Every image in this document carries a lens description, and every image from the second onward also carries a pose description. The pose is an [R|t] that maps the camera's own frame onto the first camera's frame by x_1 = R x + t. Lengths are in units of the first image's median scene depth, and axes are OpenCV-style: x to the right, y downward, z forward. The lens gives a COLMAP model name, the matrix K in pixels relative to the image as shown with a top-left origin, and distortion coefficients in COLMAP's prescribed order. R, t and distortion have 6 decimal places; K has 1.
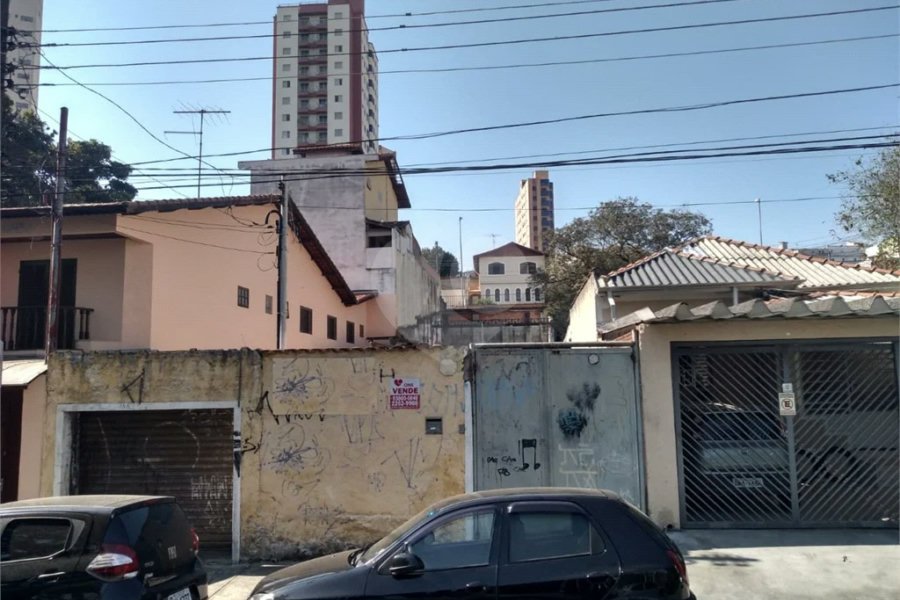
lens RADIAL K [[702.6, 0, 450.0], [0, 702.6, 300.0], [0, 0, 1]] dist [0.050024, -0.123001]
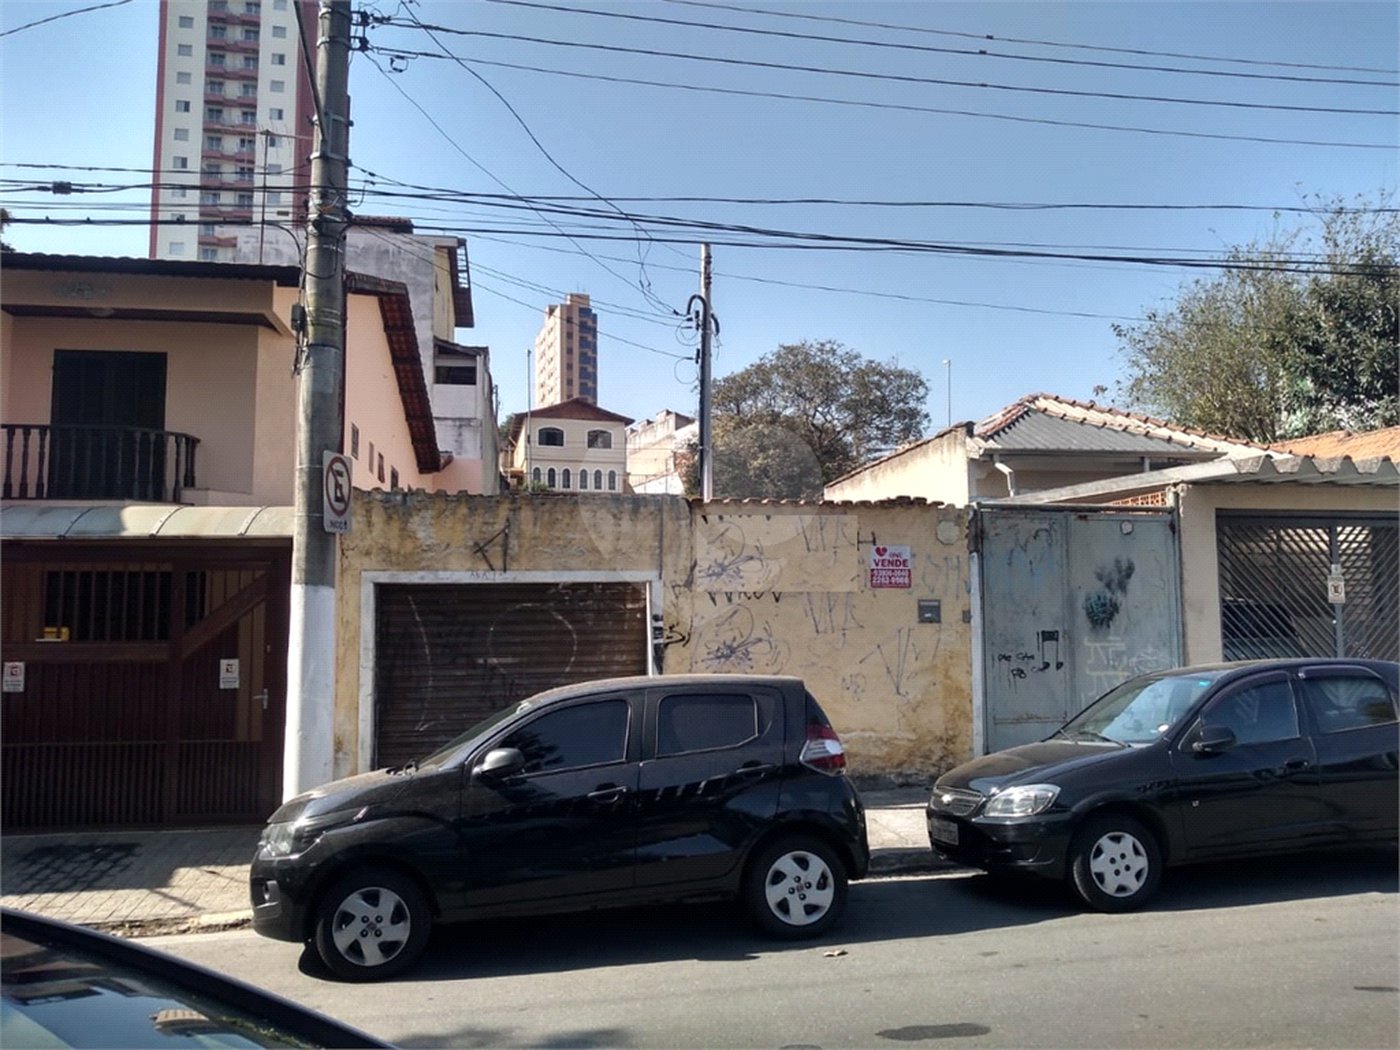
lens RADIAL K [[1070.7, 0, 700.0], [0, 1070.7, 525.0], [0, 0, 1]] dist [0.126022, -0.307806]
pose [[0.960620, 0.038784, 0.275144, -0.538642], [-0.046496, 0.998686, 0.021557, 0.072936], [-0.273946, -0.033501, 0.961161, -0.007420]]
